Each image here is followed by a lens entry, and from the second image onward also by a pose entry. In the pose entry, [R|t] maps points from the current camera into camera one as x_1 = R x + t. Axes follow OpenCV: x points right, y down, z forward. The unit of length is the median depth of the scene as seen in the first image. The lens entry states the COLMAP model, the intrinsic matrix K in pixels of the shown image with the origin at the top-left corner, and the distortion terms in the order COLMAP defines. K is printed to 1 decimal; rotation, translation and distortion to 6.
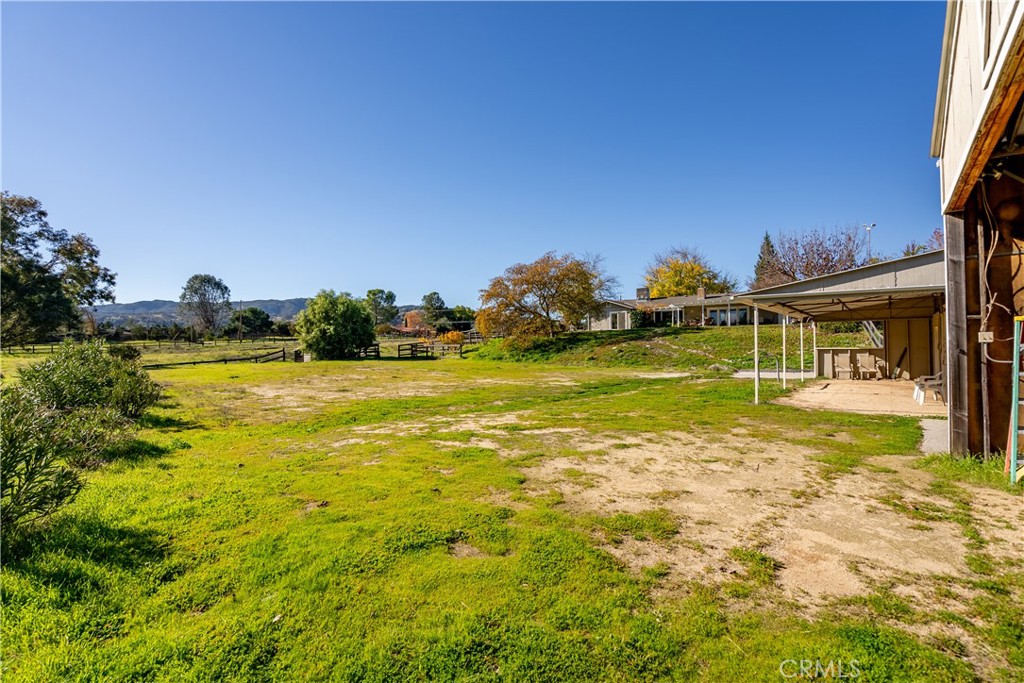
lens RADIAL K [[464.5, 0, 512.0], [0, 464.5, 341.5], [0, 0, 1]] dist [-0.000721, 0.000081]
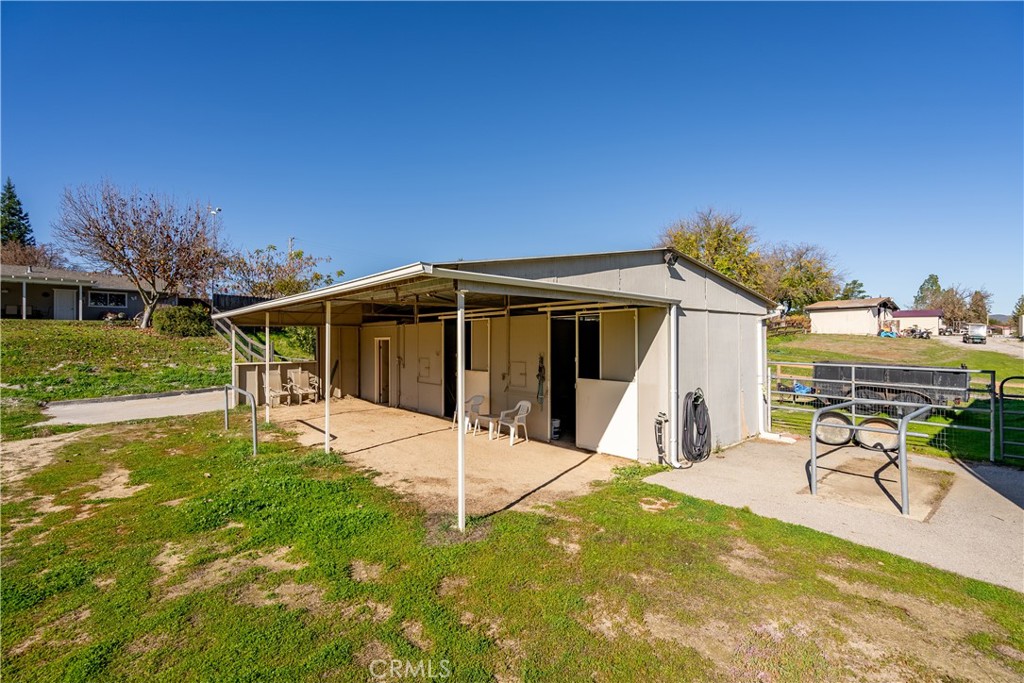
lens RADIAL K [[460.1, 0, 512.0], [0, 460.1, 341.5], [0, 0, 1]] dist [-0.003814, -0.000208]
pose [[0.173998, 0.001861, 0.984744, 0.070220], [-0.008094, 0.999967, -0.000460, -0.021316], [-0.984713, -0.007891, 0.174008, 0.498211]]
